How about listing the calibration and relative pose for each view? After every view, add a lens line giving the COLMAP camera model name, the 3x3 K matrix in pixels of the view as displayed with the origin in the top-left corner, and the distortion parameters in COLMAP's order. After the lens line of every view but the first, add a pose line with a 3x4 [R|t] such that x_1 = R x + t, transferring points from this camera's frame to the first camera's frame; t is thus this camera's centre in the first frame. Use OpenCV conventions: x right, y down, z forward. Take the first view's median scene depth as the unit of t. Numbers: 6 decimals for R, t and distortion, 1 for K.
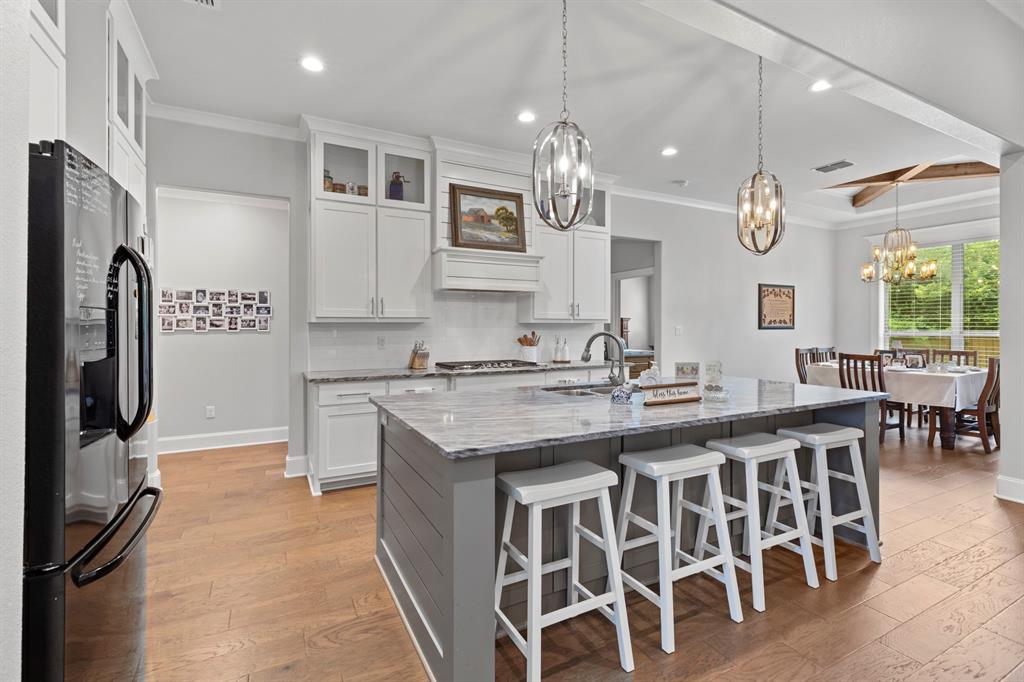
lens RADIAL K [[462.0, 0, 506.6], [0, 462.0, 324.9], [0, 0, 1]] dist [0.001834, 0.000362]
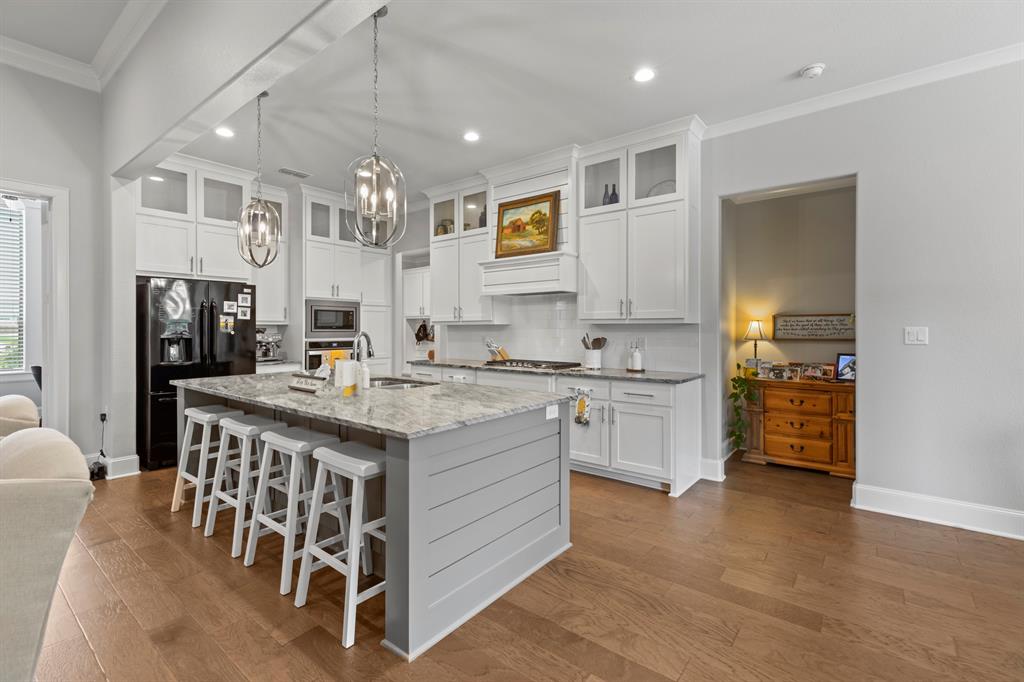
lens RADIAL K [[462.0, 0, 507.5], [0, 462.0, 332.3], [0, 0, 1]] dist [0.001834, 0.000362]
pose [[0.413522, 0.004211, -0.910485, 0.896792], [0.000912, 0.999987, 0.005040, 0.008038], [0.910494, -0.002914, 0.413512, 0.518867]]
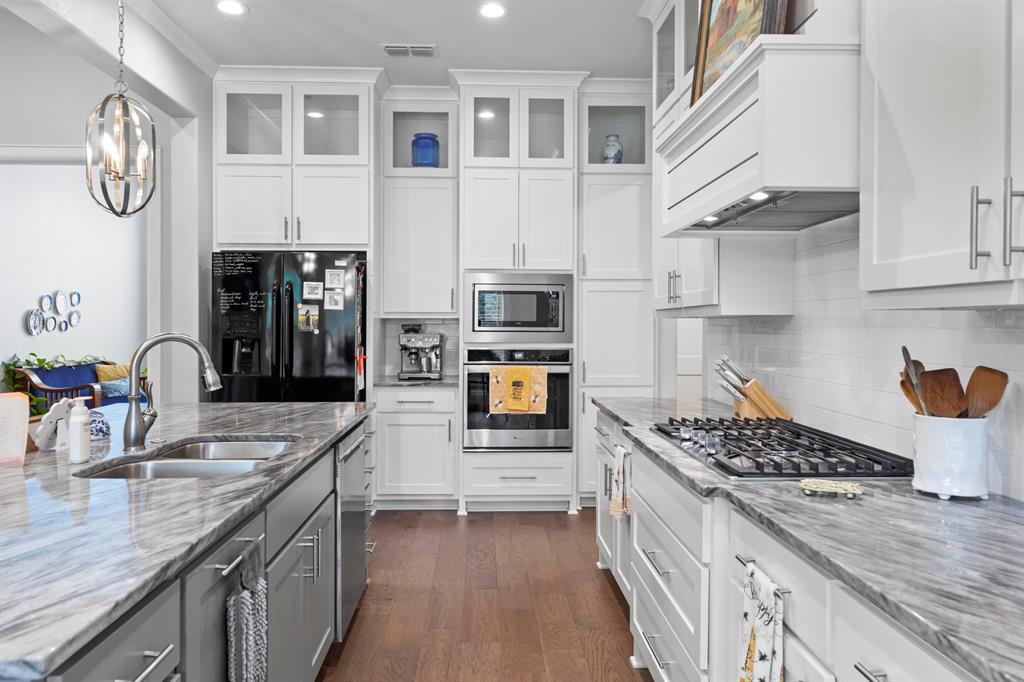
lens RADIAL K [[720.6, 0, 509.9], [0, 720.6, 335.6], [0, 0, 1]] dist [0.009662, -0.011500]
pose [[-0.426372, 0.008155, -0.904511, 0.507274], [-0.006396, 0.999907, 0.012030, 0.005437], [0.904525, 0.010914, -0.426280, 1.054203]]
